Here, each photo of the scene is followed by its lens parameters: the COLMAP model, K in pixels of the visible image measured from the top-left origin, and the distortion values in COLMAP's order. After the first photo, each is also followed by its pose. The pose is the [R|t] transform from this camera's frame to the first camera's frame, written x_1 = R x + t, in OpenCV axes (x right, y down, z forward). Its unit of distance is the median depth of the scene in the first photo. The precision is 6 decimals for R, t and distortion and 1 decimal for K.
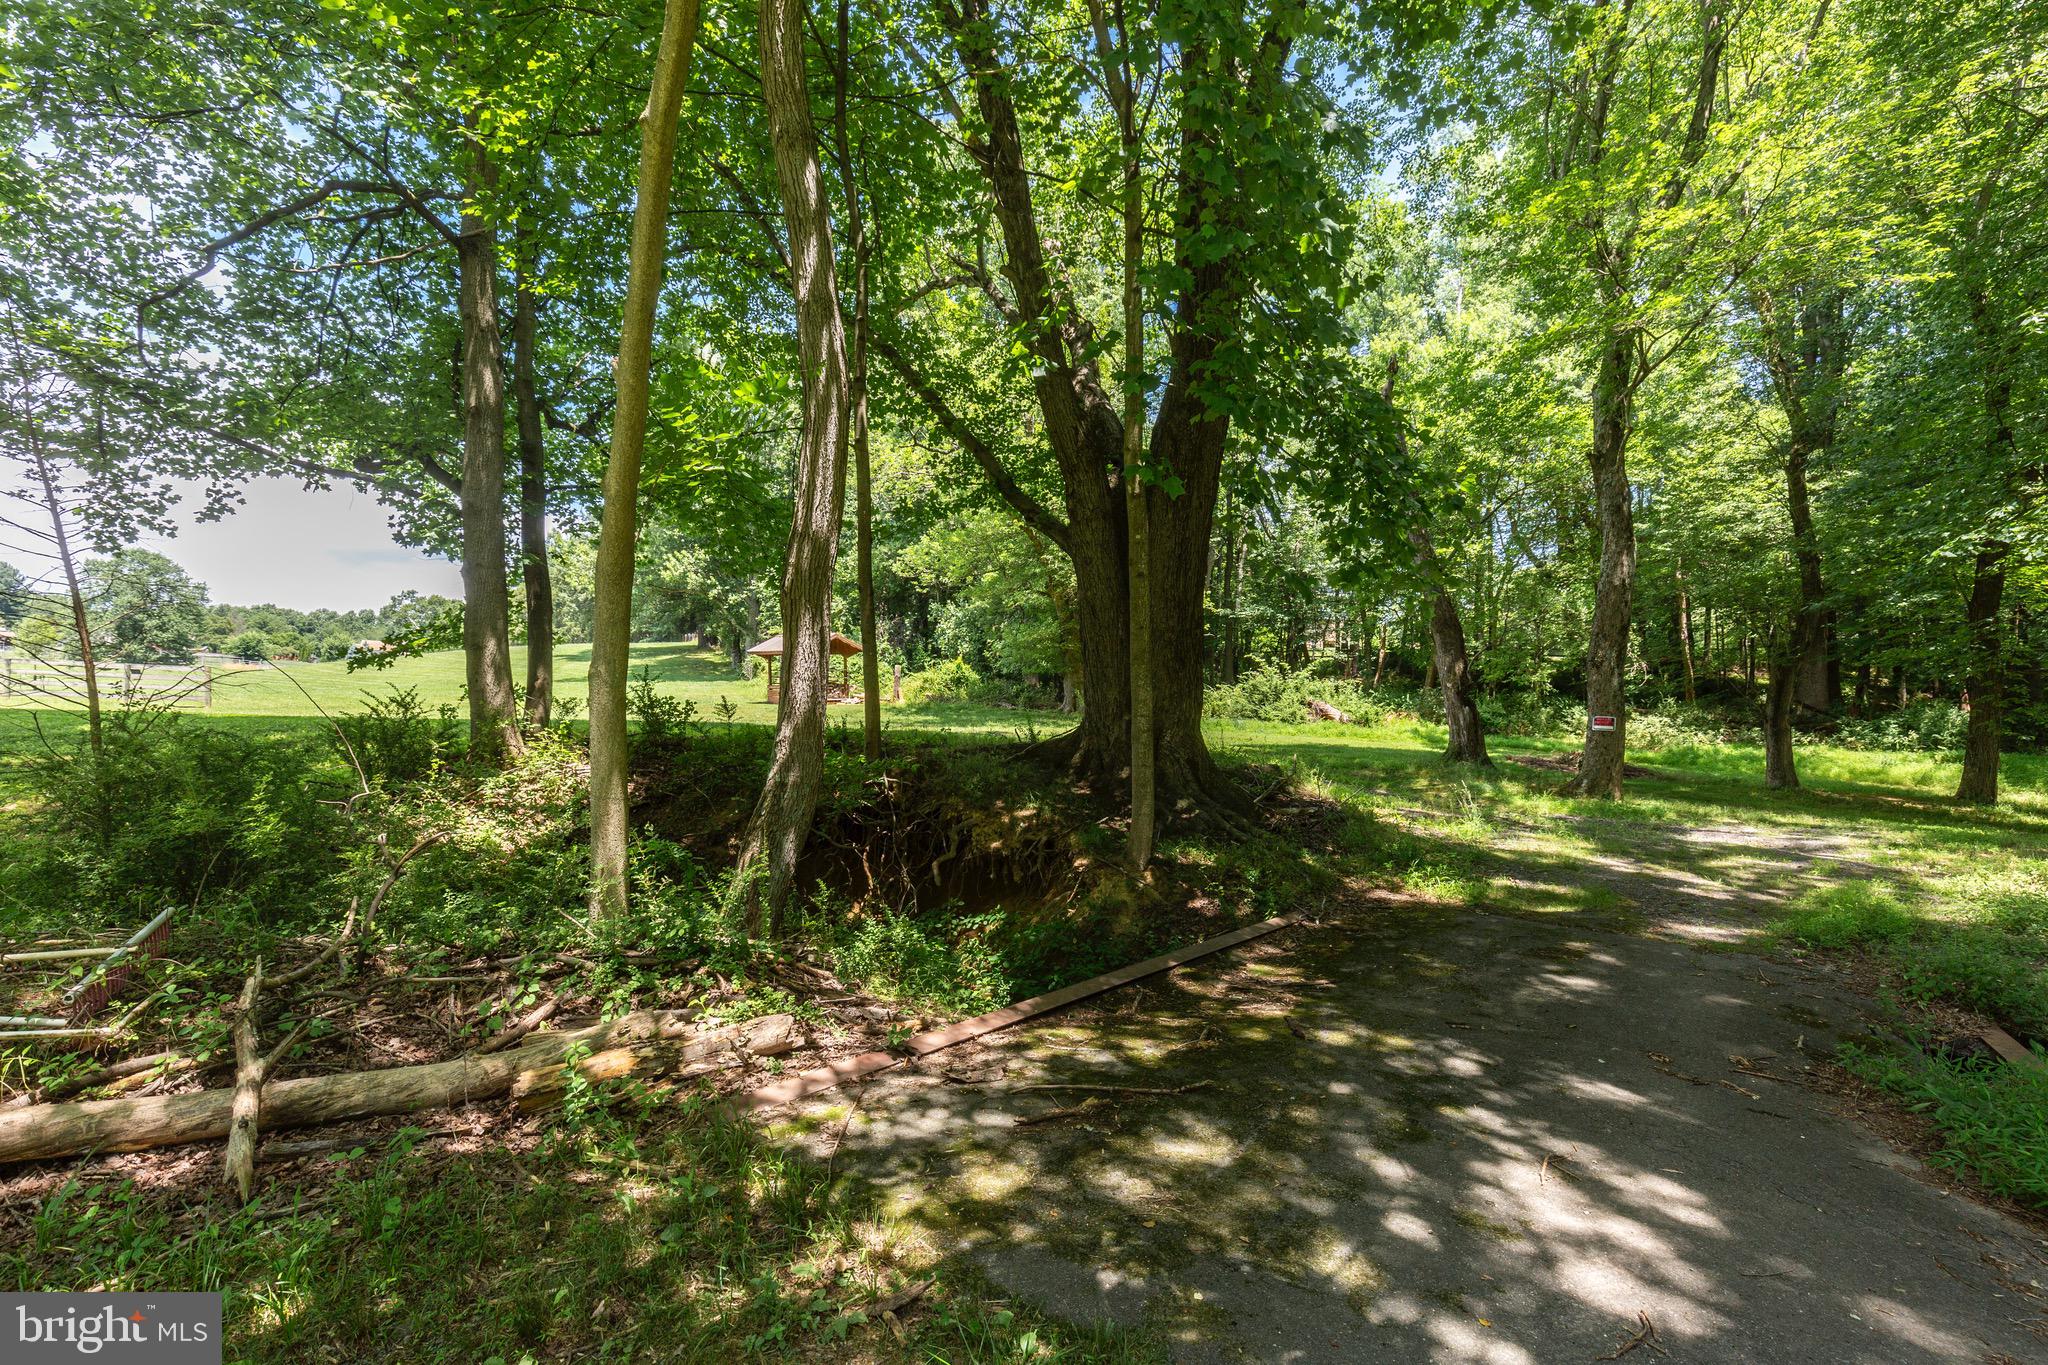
lens RADIAL K [[947.0, 0, 1030.7], [0, 947.0, 682.3], [0, 0, 1]] dist [0.011431, 0.000900]
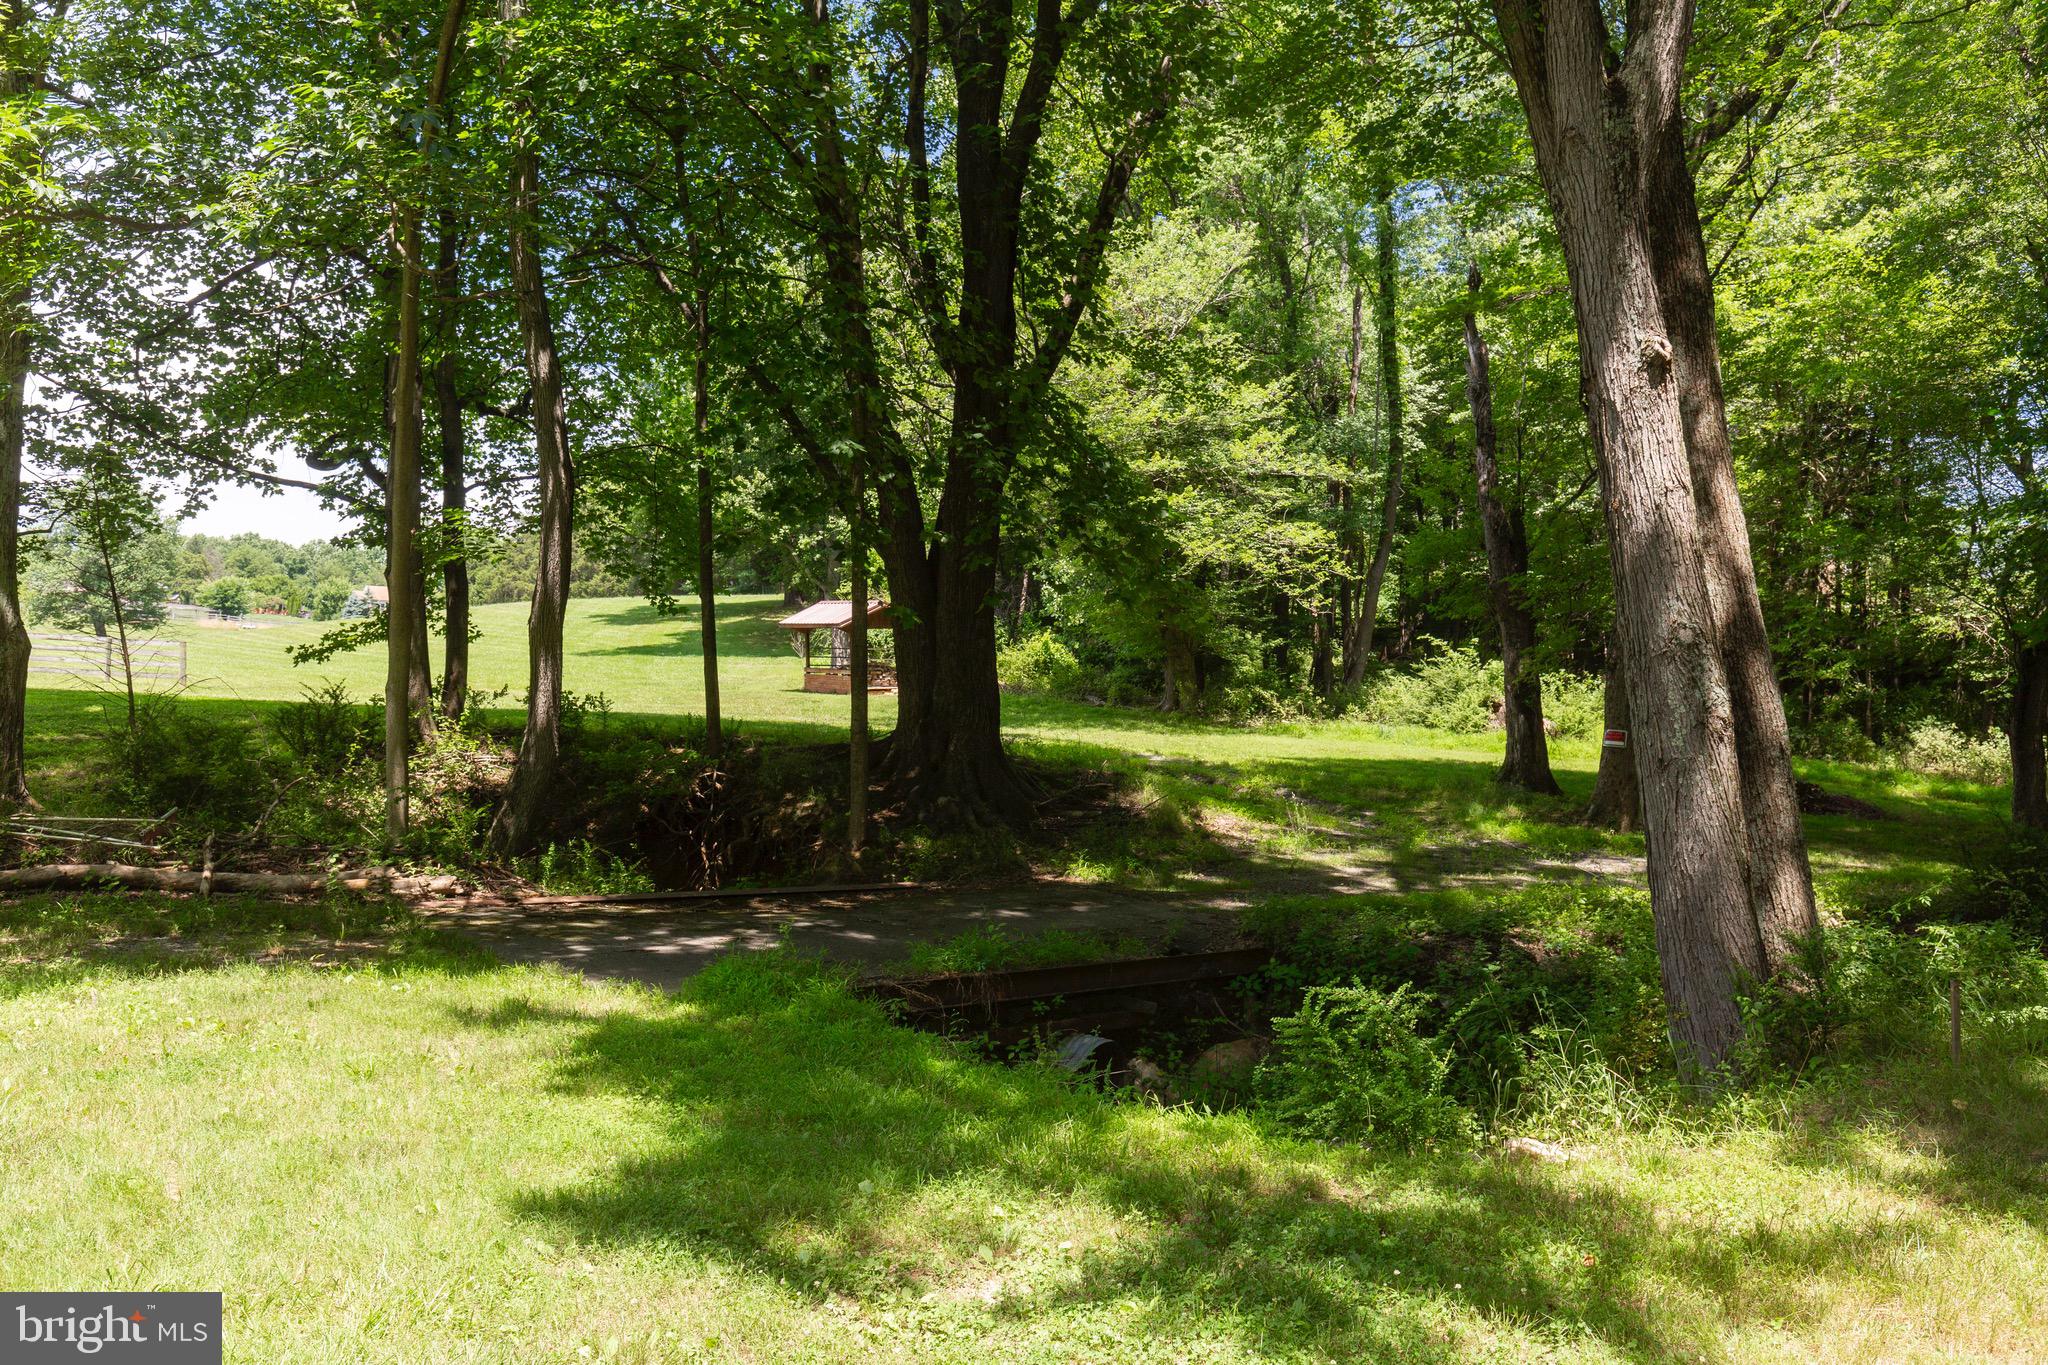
lens RADIAL K [[1554.1, 0, 1009.7], [0, 1554.1, 677.3], [0, 0, 1]] dist [0.016575, -0.006600]
pose [[0.975470, 0.015936, -0.219557, 0.427294], [-0.012655, 0.999786, 0.016340, -0.031665], [0.219771, -0.013161, 0.975463, -0.507094]]
